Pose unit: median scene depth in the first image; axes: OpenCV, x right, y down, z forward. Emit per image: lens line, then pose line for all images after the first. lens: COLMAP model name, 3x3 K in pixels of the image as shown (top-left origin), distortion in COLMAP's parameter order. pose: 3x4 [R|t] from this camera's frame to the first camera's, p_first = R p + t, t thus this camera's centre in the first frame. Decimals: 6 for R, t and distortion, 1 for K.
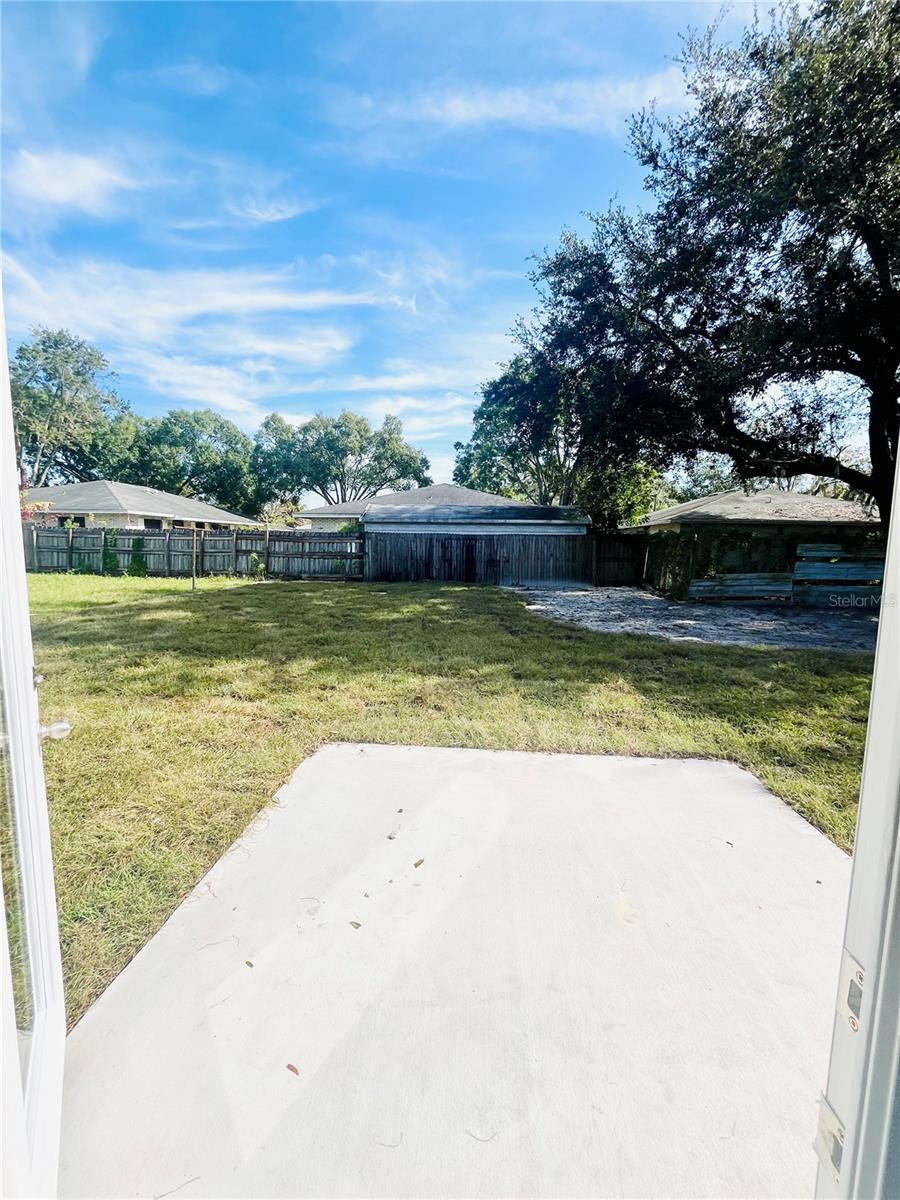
lens RADIAL K [[482.4, 0, 449.4], [0, 482.4, 600.2], [0, 0, 1]] dist [-0.002543, 0.000158]
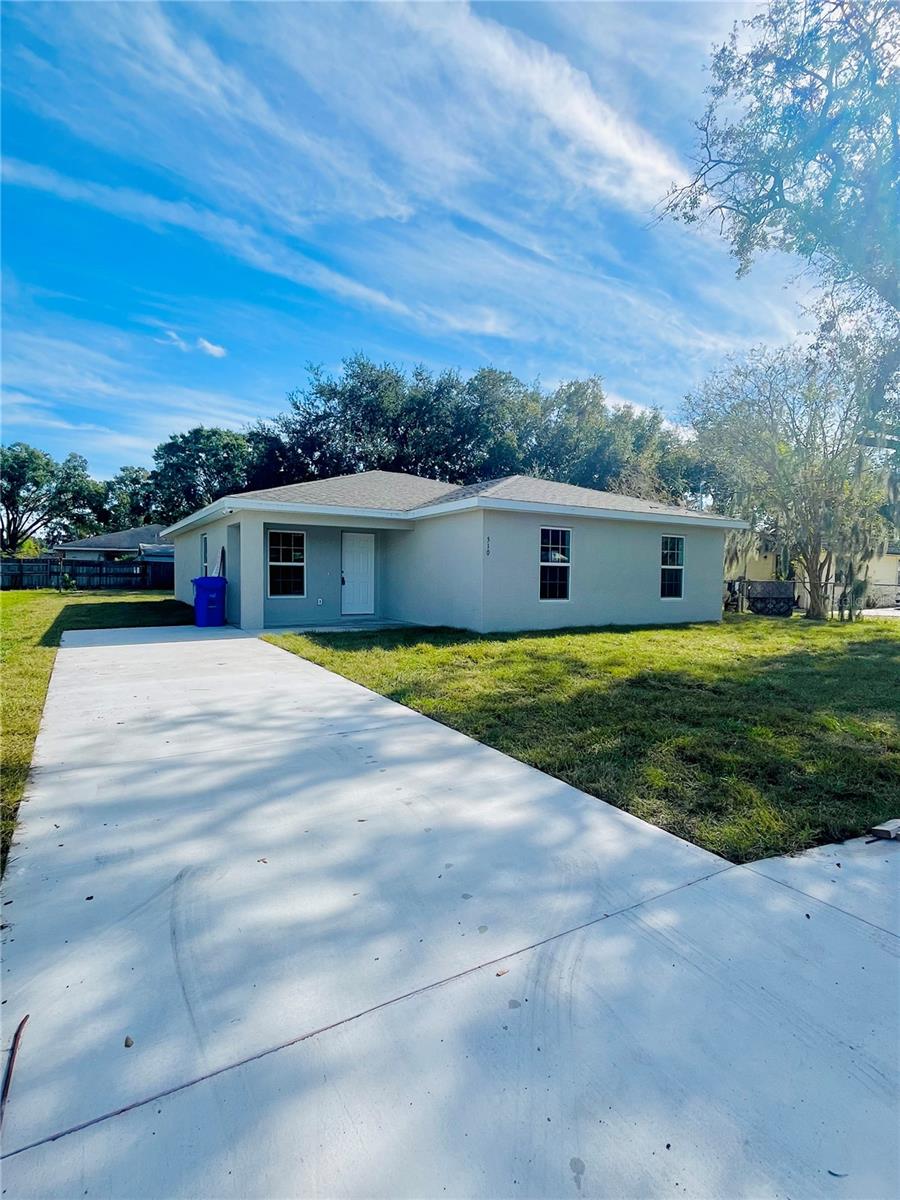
lens RADIAL K [[592.5, 0, 449.7], [0, 592.5, 599.7], [0, 0, 1]] dist [-0.000005, -0.000002]
pose [[0.805903, -0.023471, 0.591583, -0.145125], [0.064895, 0.996695, -0.048861, 0.043501], [-0.588481, 0.077768, 0.804762, -0.342069]]
